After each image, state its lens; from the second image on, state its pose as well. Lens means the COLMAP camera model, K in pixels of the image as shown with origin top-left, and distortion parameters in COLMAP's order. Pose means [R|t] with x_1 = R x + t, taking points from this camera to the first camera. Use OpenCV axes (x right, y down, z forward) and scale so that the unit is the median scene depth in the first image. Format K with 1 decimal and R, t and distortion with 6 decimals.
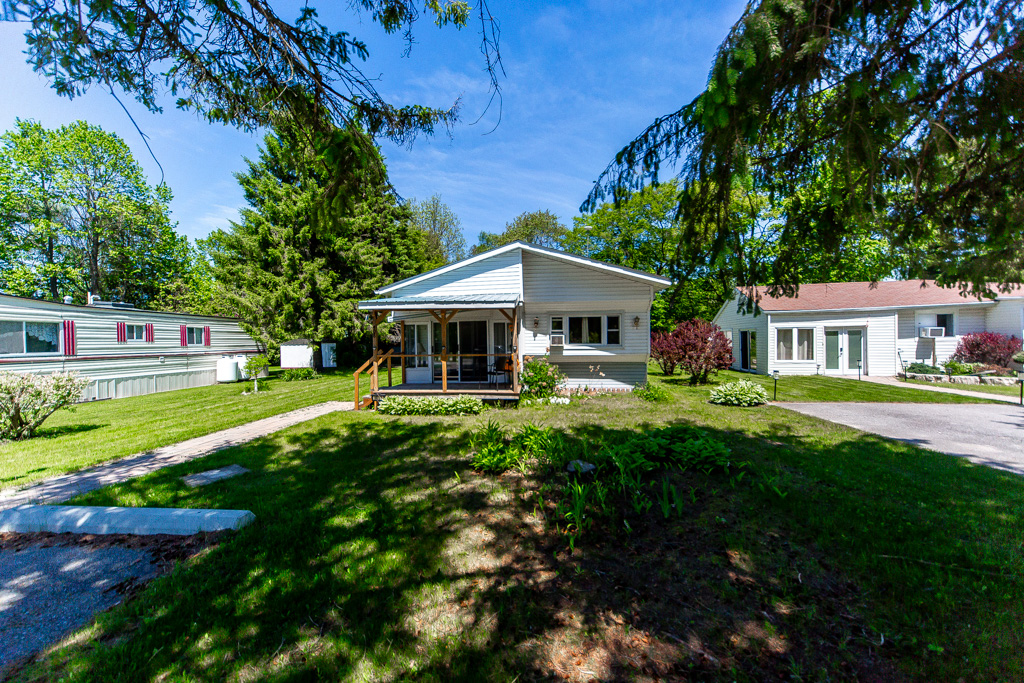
lens RADIAL K [[349.6, 0, 512.7], [0, 349.6, 343.9], [0, 0, 1]] dist [0.002554, -0.000304]
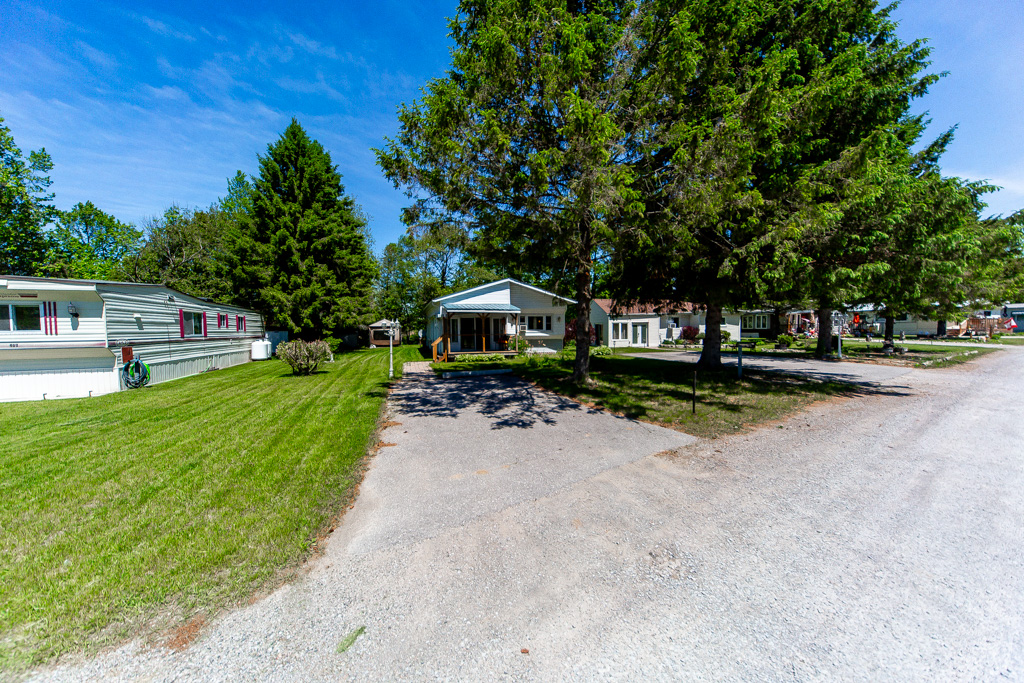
lens RADIAL K [[349.6, 0, 506.3], [0, 349.6, 333.1], [0, 0, 1]] dist [0.002554, -0.000304]
pose [[0.928172, 0.000232, 0.372150, -0.543454], [0.002435, 0.999975, -0.006697, 0.024311], [-0.372142, 0.007122, 0.928148, -0.615533]]
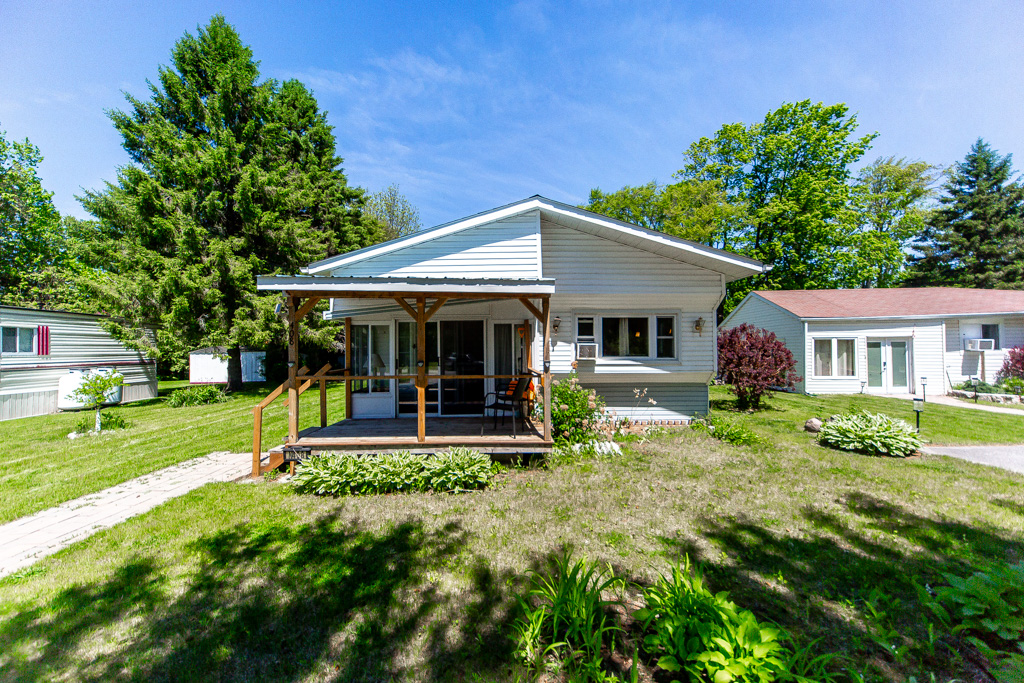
lens RADIAL K [[349.6, 0, 512.7], [0, 349.6, 345.0], [0, 0, 1]] dist [0.002554, -0.000304]
pose [[0.993106, 0.008867, 0.116887, -0.075154], [-0.006275, 0.999727, -0.022527, -0.005073], [-0.117055, 0.021638, 0.992890, 0.271966]]
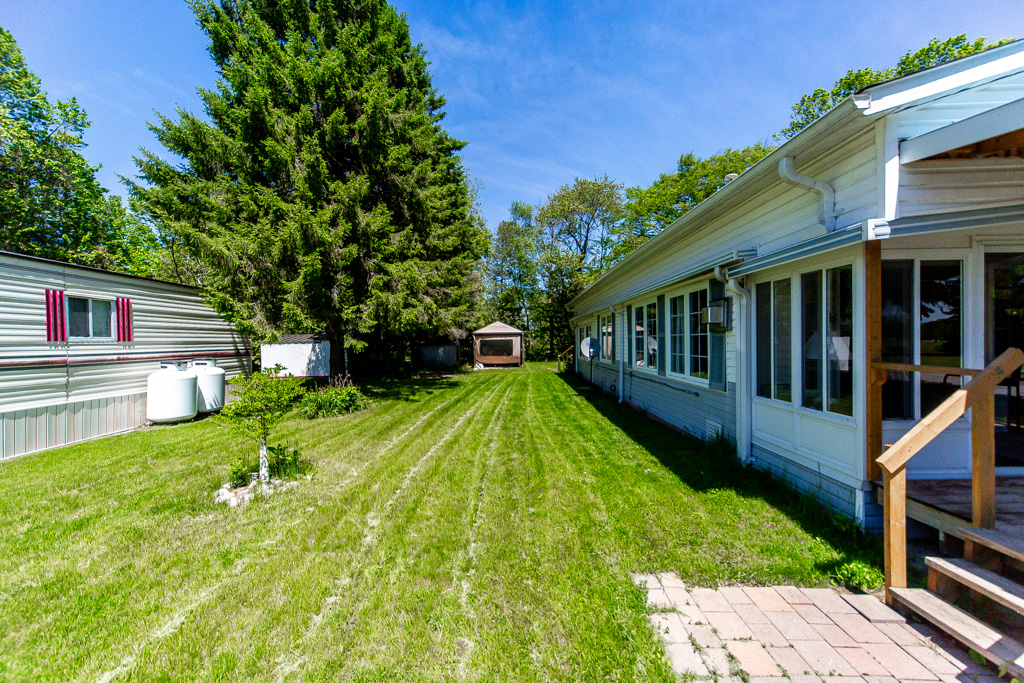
lens RADIAL K [[349.6, 0, 510.3], [0, 349.6, 345.1], [0, 0, 1]] dist [0.002554, -0.000304]
pose [[0.997179, 0.003144, 0.074998, -0.484180], [-0.003255, 0.999994, 0.001354, 0.008854], [-0.074993, -0.001594, 0.997183, 0.603467]]
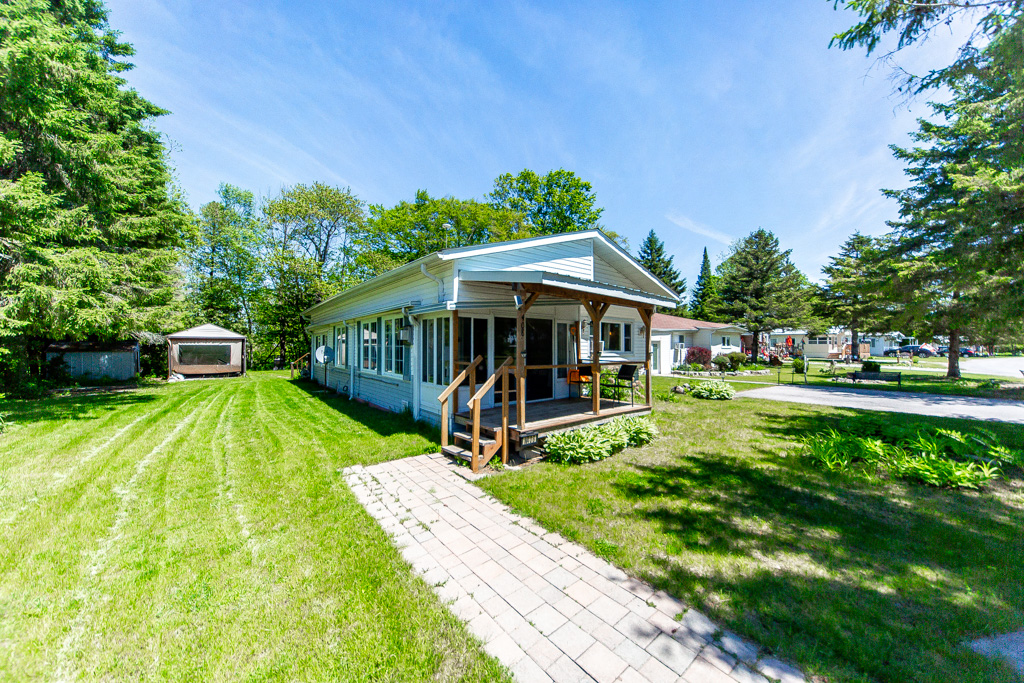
lens RADIAL K [[349.6, 0, 512.8], [0, 349.6, 344.1], [0, 0, 1]] dist [0.002554, -0.000304]
pose [[0.712252, 0.023927, 0.701516, -0.533286], [-0.008263, 0.999635, -0.025706, 0.006879], [-0.701875, 0.012512, 0.712190, 0.396387]]
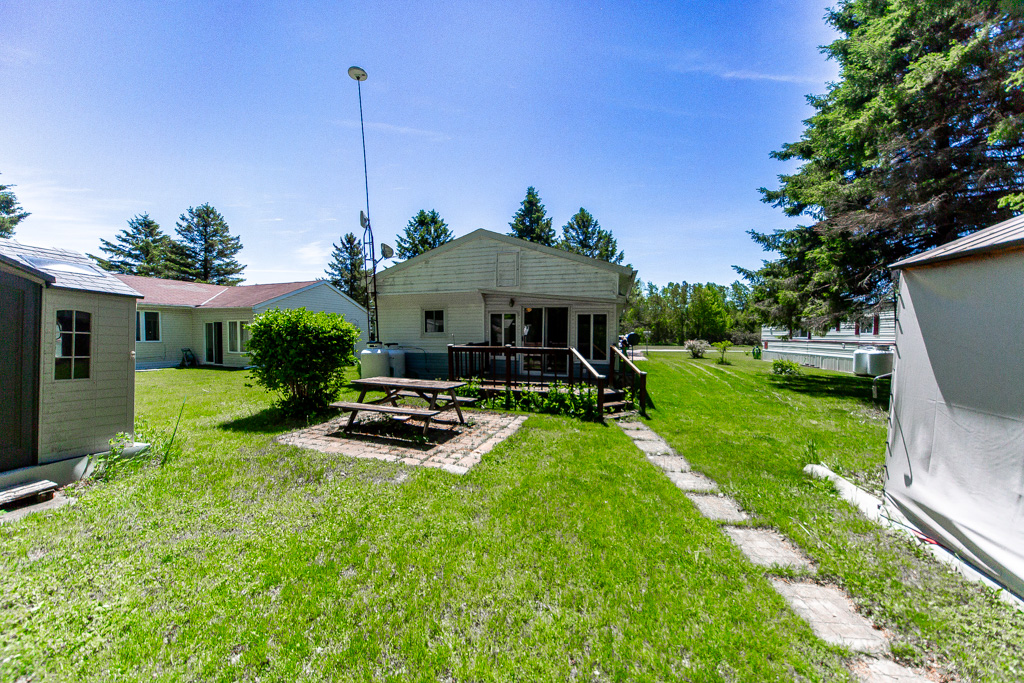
lens RADIAL K [[349.6, 0, 511.5], [0, 349.6, 336.0], [0, 0, 1]] dist [0.002554, -0.000304]
pose [[-0.979351, 0.005894, 0.202083, -0.121275], [0.007816, 0.999932, 0.008712, -0.008997], [-0.202018, 0.010112, -0.979330, 2.464741]]
